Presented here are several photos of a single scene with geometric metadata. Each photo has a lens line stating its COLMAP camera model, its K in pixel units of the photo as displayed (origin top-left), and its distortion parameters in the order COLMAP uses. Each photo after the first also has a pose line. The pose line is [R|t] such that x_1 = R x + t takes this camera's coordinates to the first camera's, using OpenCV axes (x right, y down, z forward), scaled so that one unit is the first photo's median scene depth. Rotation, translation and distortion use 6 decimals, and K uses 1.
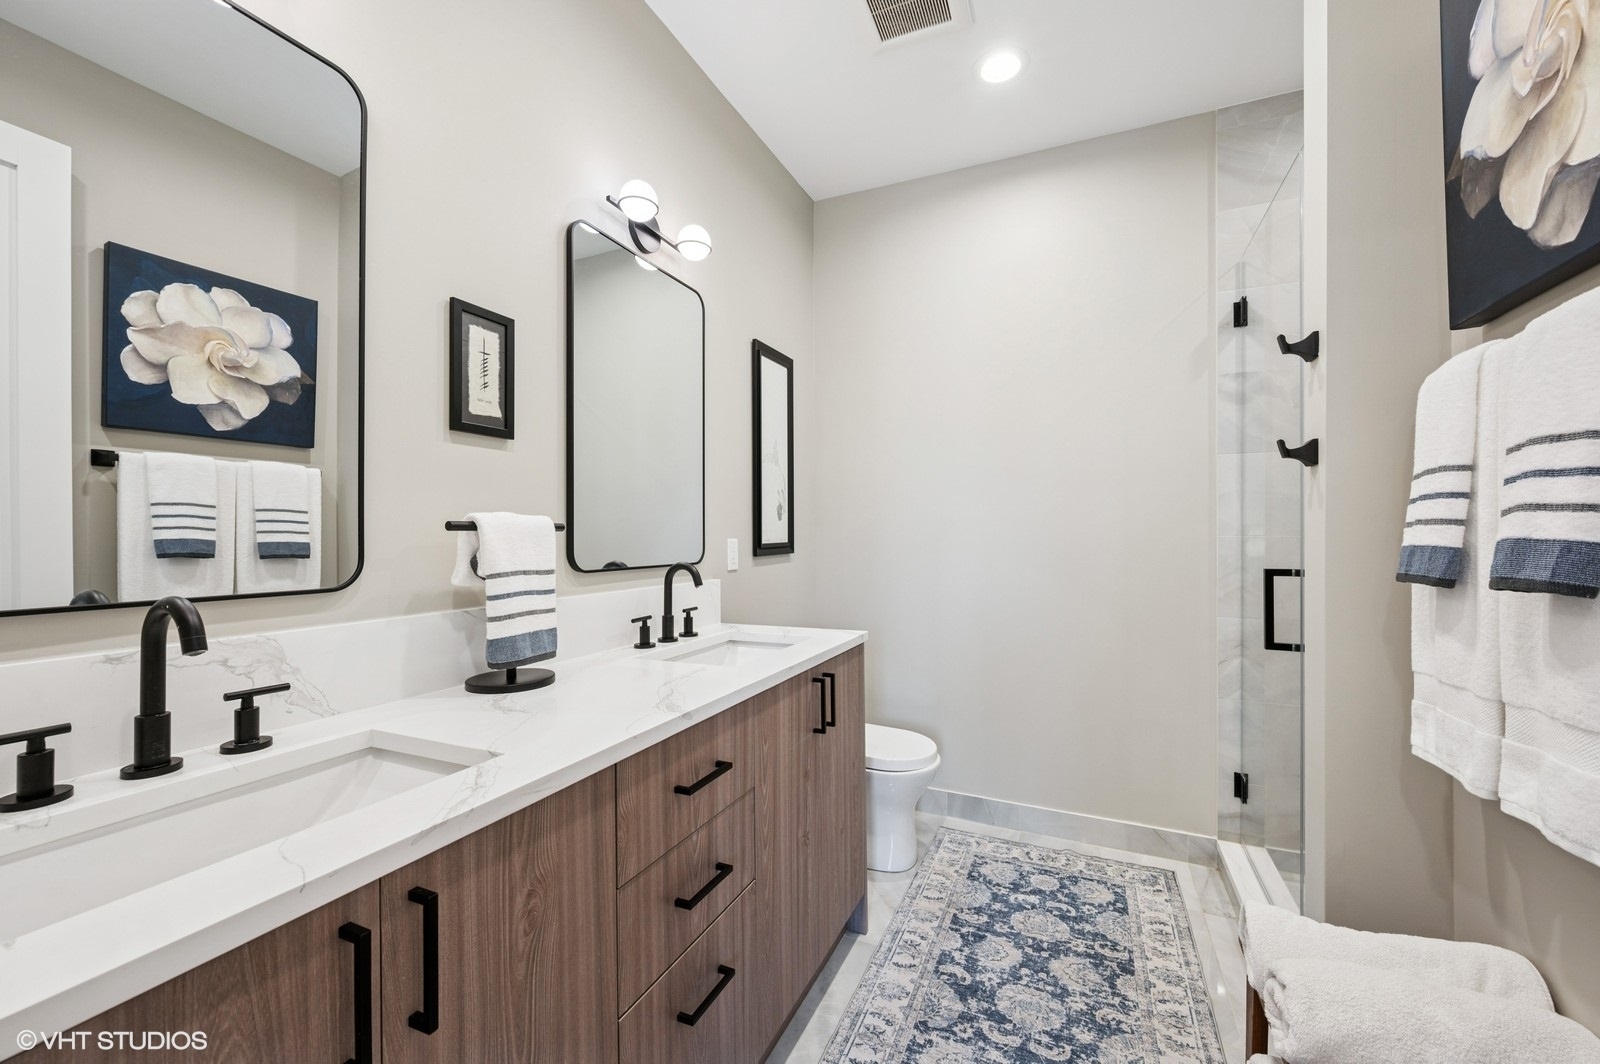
lens RADIAL K [[630.7, 0, 800.0], [0, 630.7, 532.0], [0, 0, 1]] dist [-0.001536, 0.000144]
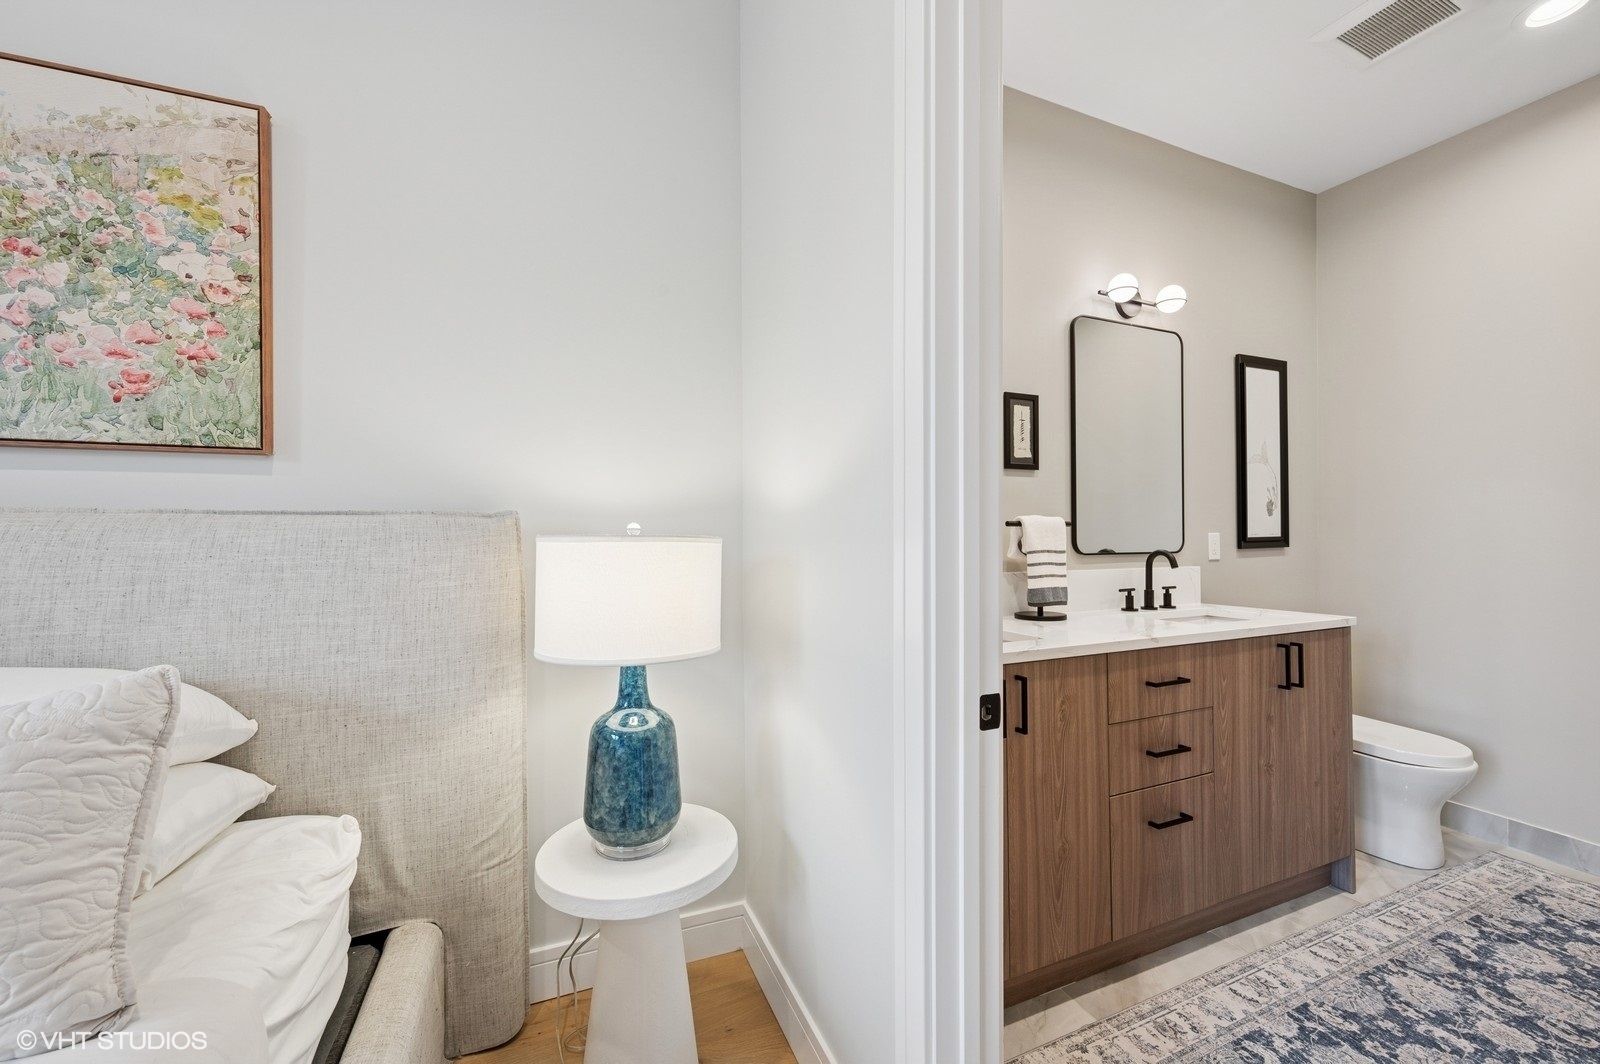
lens RADIAL K [[630.7, 0, 800.0], [0, 630.7, 532.0], [0, 0, 1]] dist [-0.001536, 0.000144]
pose [[0.740496, -0.004745, -0.672044, 0.163993], [0.005453, 0.999985, -0.001052, 0.009676], [0.672039, -0.002885, 0.740511, -0.560459]]
